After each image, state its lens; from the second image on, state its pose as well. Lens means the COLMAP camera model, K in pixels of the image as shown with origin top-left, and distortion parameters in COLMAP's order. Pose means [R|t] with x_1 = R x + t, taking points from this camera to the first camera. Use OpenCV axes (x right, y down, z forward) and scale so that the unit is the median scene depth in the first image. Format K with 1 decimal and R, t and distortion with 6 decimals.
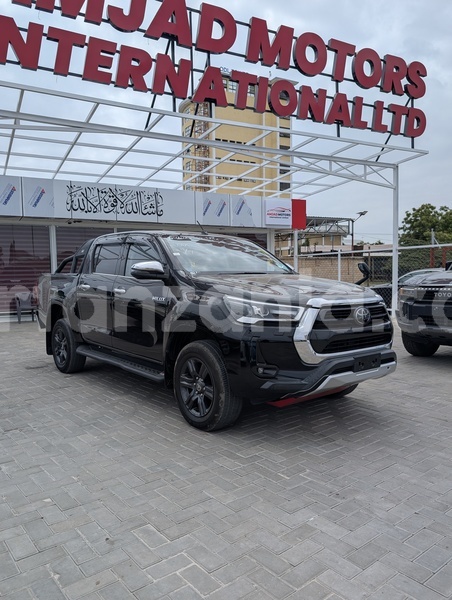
lens RADIAL K [[430.5, 0, 230.4], [0, 430.5, 291.6], [0, 0, 1]] dist [0.000368, -0.000321]
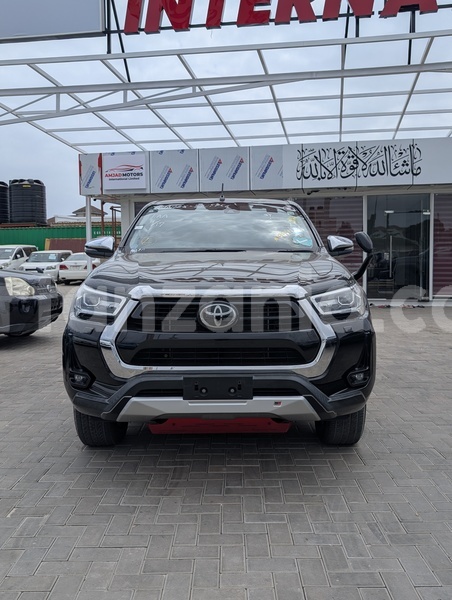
lens RADIAL K [[527.7, 0, 227.0], [0, 527.7, 287.2], [0, 0, 1]] dist [-0.007836, -0.012170]
pose [[0.803558, 0.033365, -0.594291, 0.260801], [-0.019524, 0.999368, 0.029708, -0.003151], [0.594906, -0.012269, 0.803702, 0.126292]]
